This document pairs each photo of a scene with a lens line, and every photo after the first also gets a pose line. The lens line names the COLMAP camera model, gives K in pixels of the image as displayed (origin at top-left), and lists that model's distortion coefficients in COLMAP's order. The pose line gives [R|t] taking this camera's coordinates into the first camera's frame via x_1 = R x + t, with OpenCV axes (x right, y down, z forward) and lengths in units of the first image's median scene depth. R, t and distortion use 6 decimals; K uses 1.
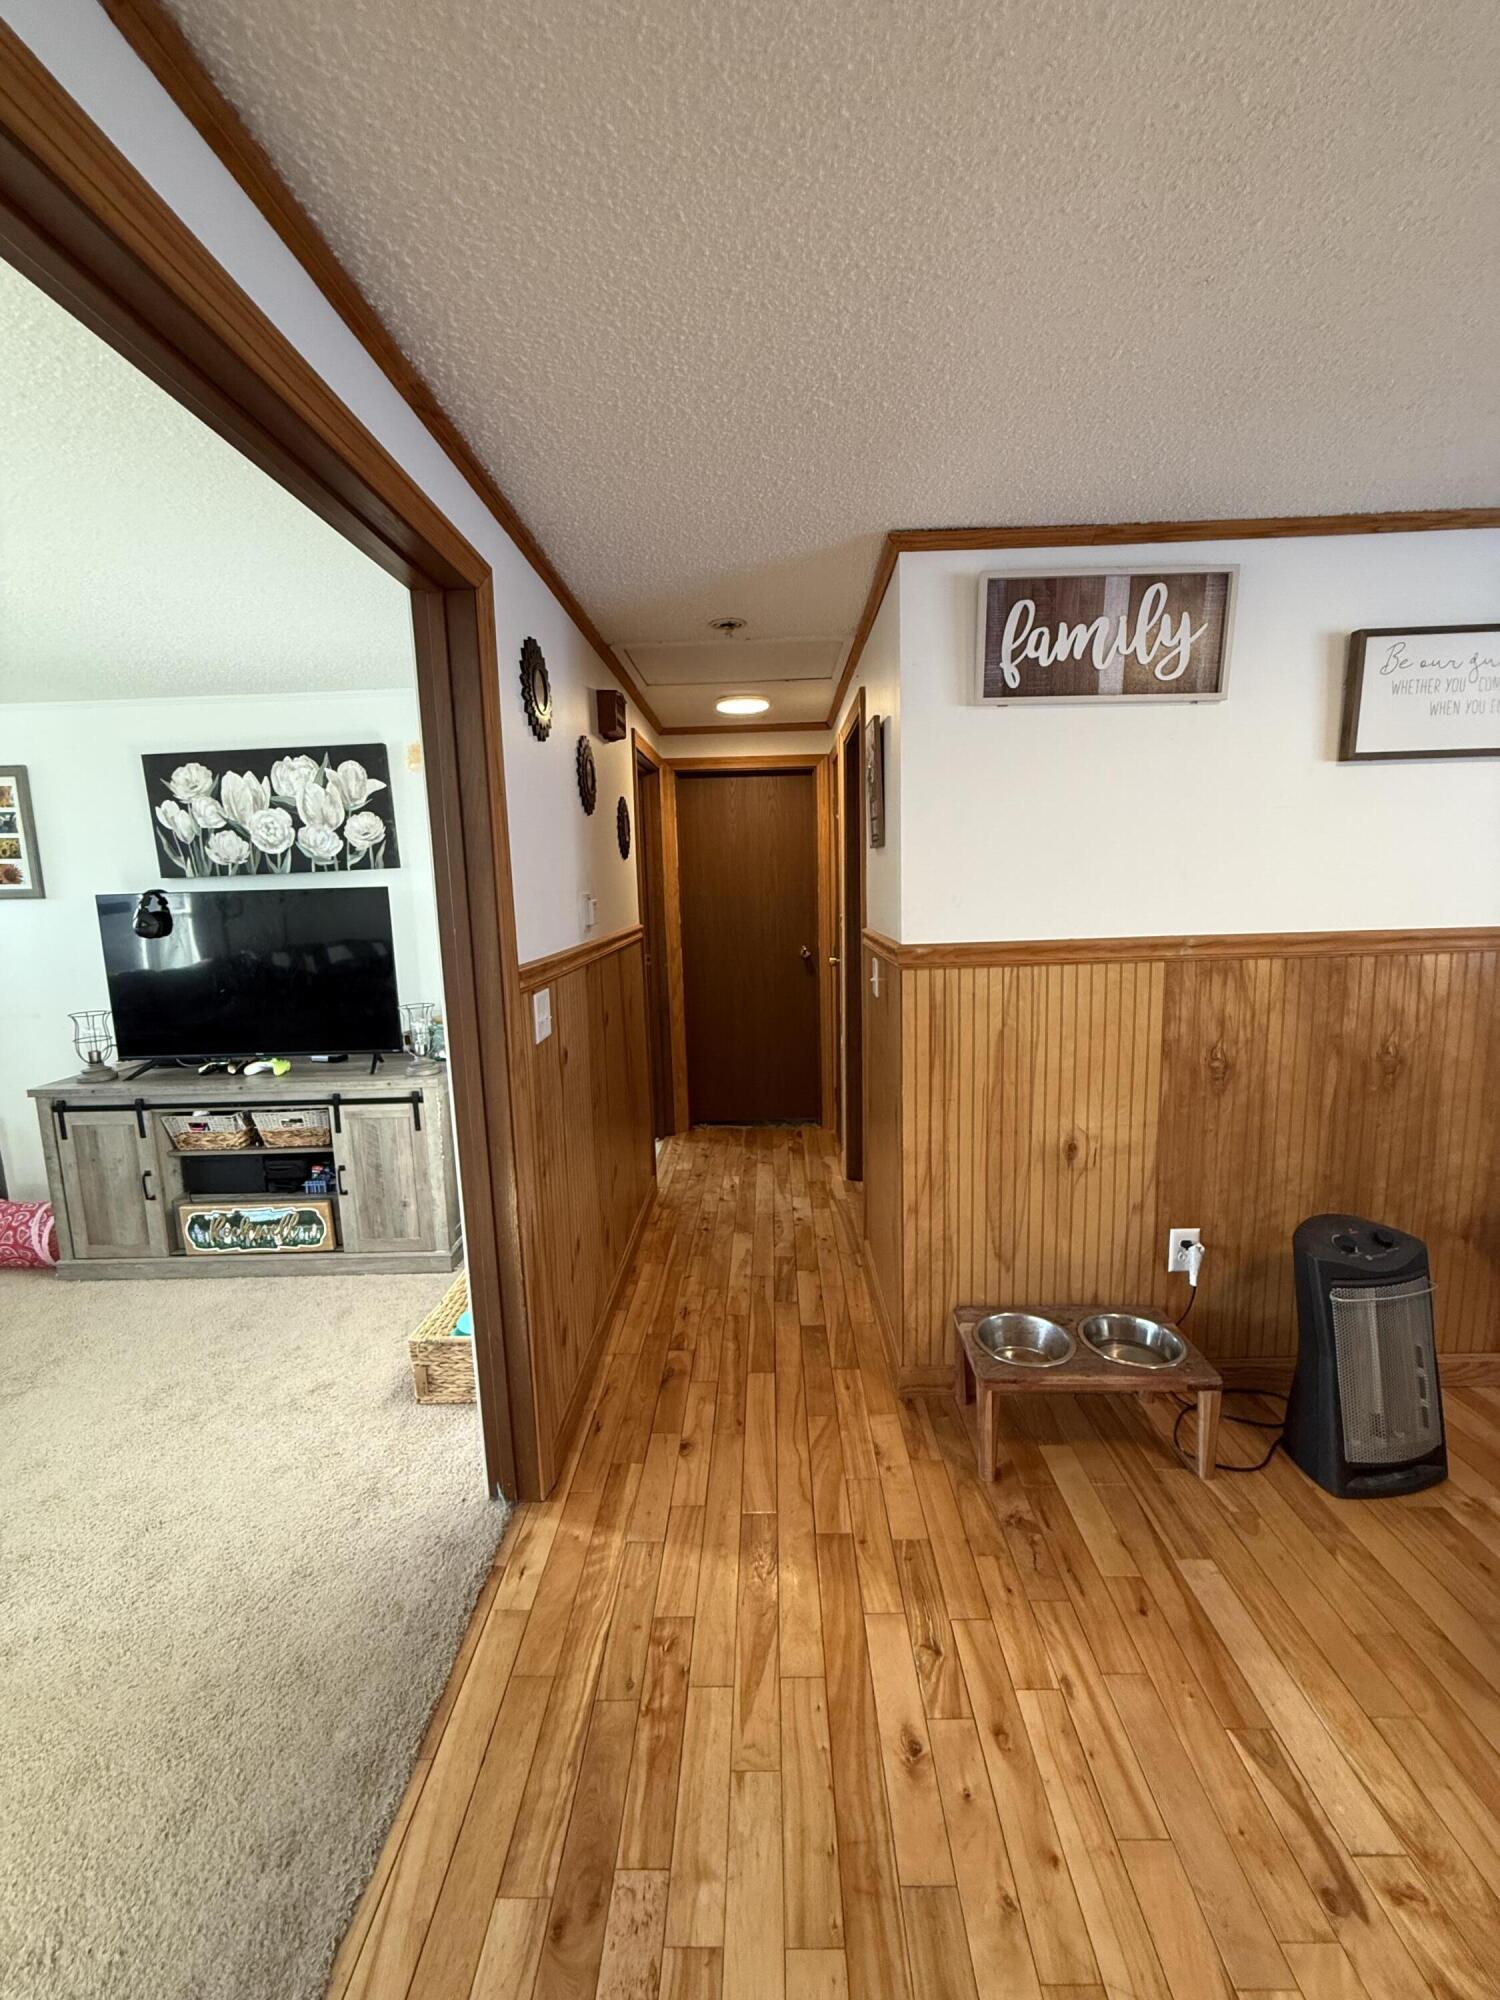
lens RADIAL K [[809.4, 0, 752.7], [0, 809.4, 996.1], [0, 0, 1]] dist [-0.003765, -0.000160]
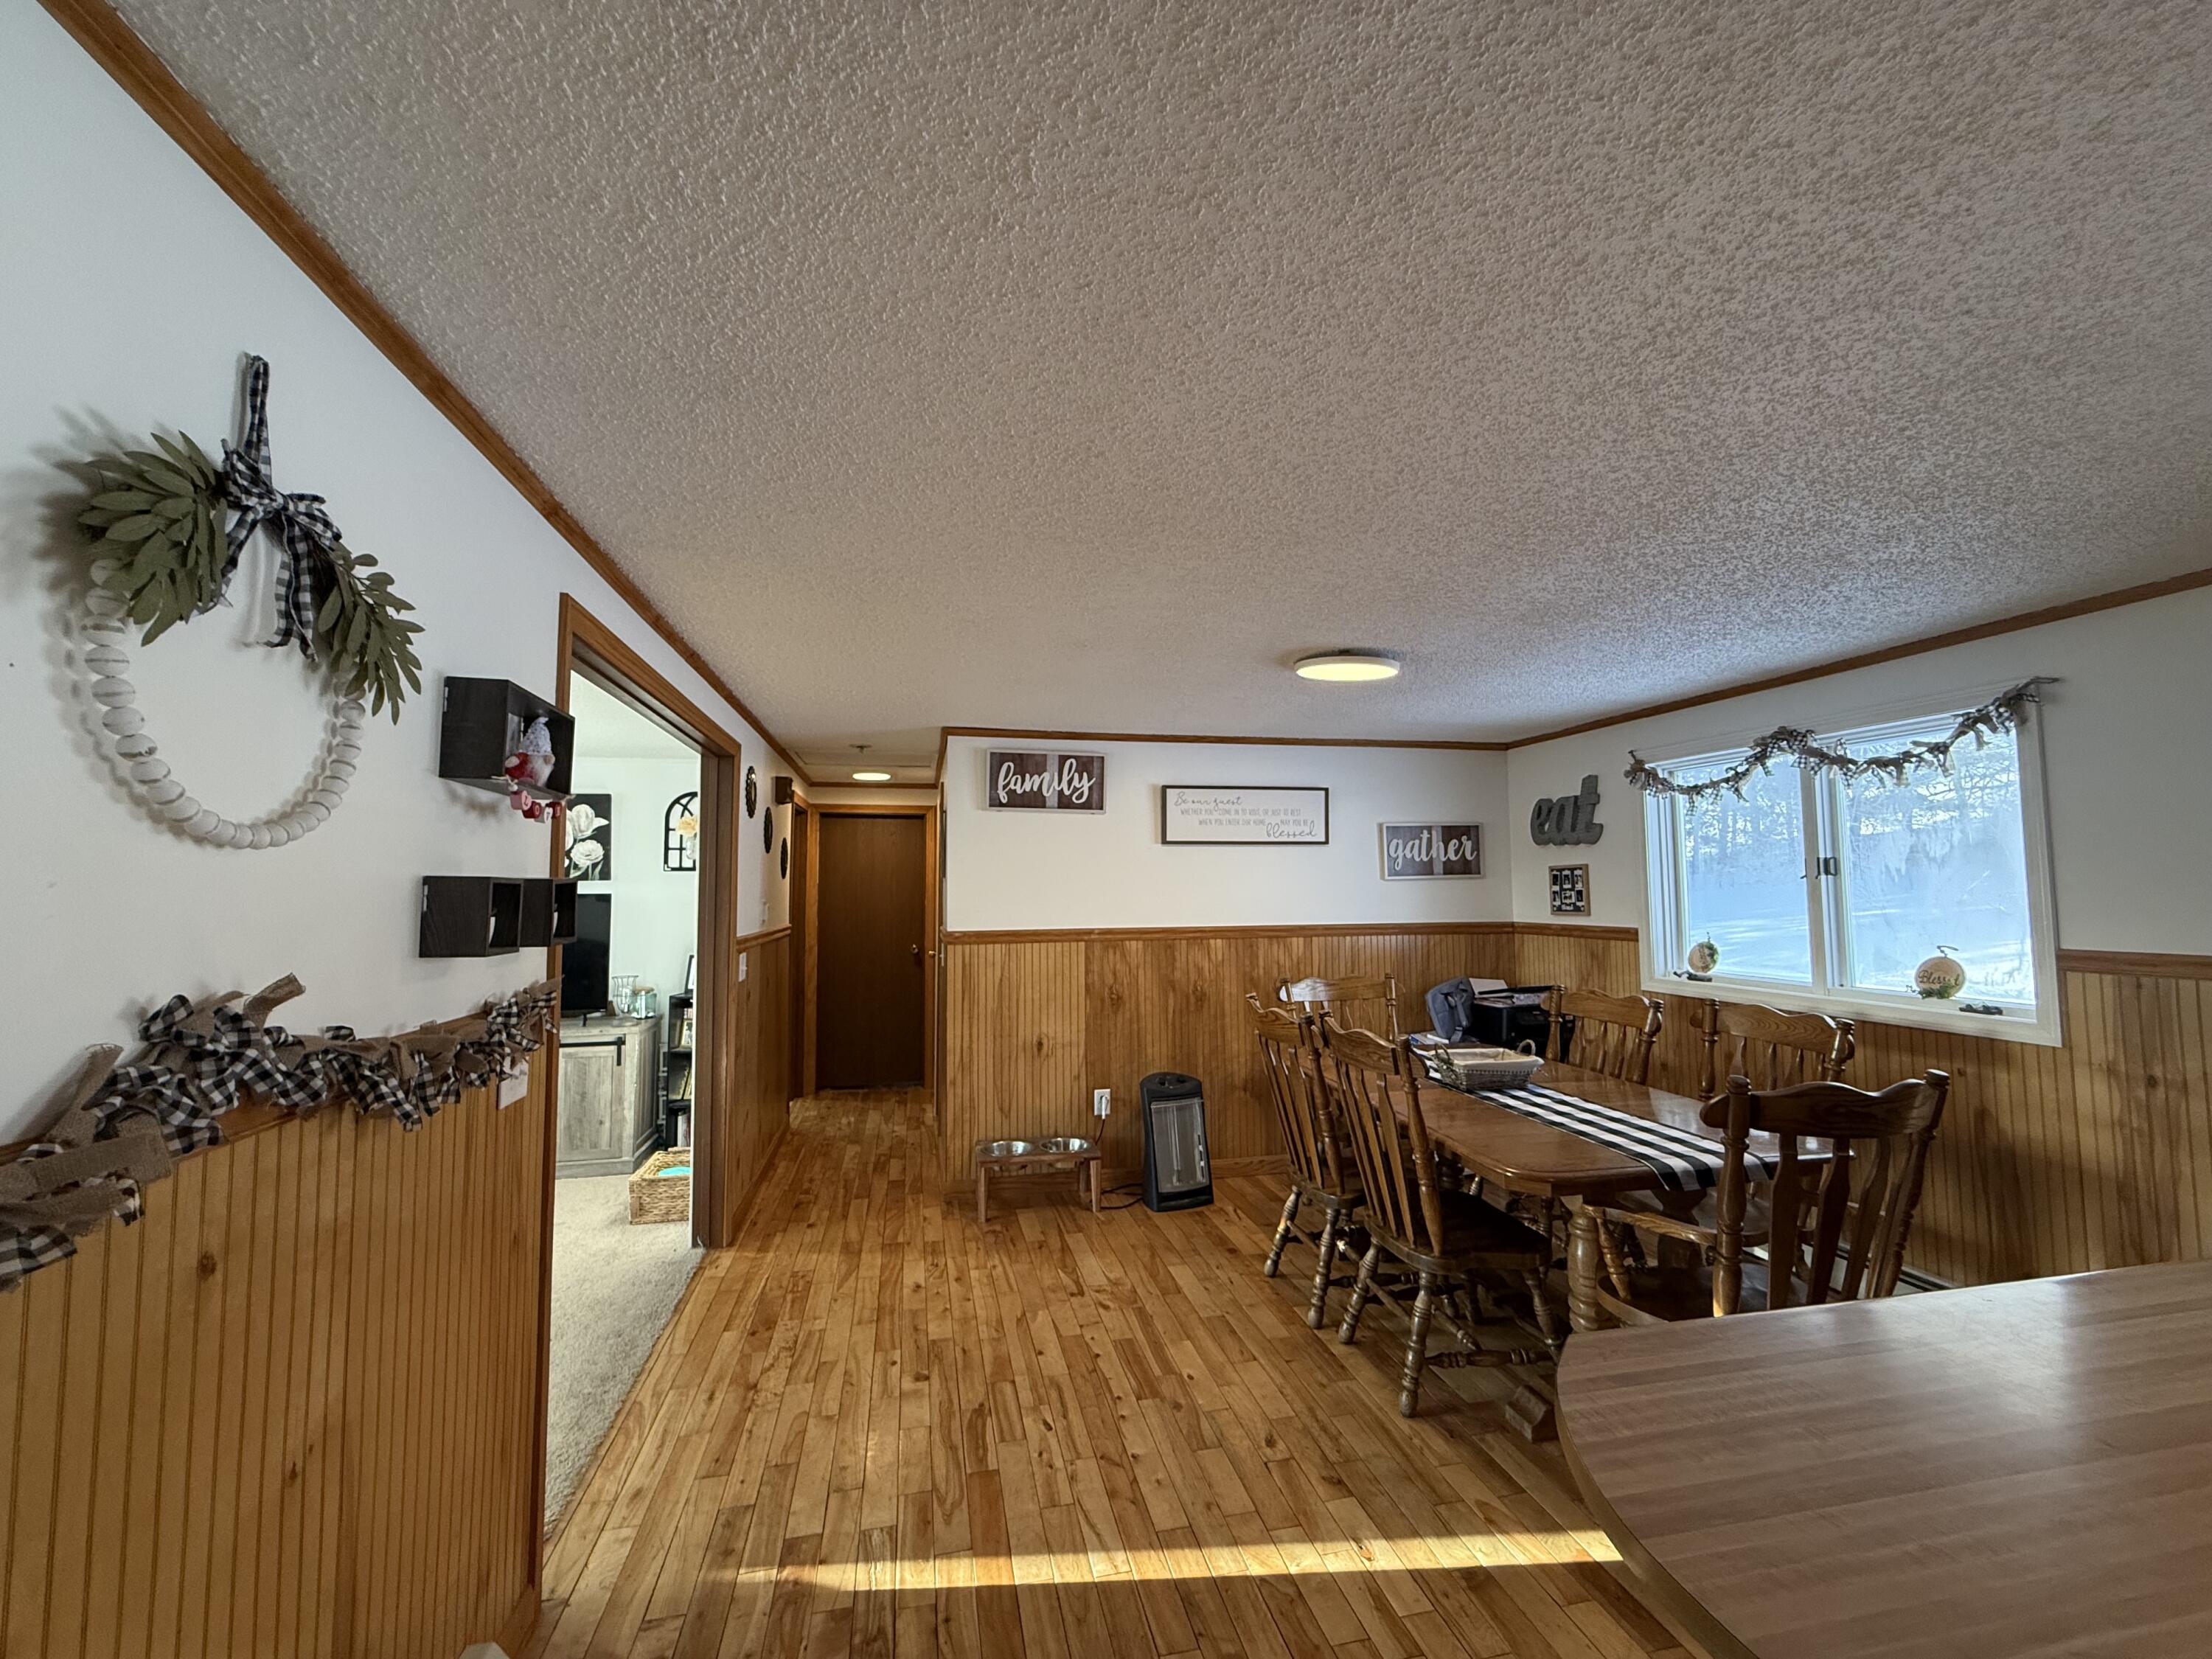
lens RADIAL K [[895.2, 0, 1098.3], [0, 895.2, 830.5], [0, 0, 1]] dist [-0.003765, -0.000160]
pose [[0.974735, 0.037623, 0.220175, 0.059589], [0.009995, 0.977379, -0.211261, 0.146370], [-0.223143, 0.208124, 0.952309, -1.074560]]
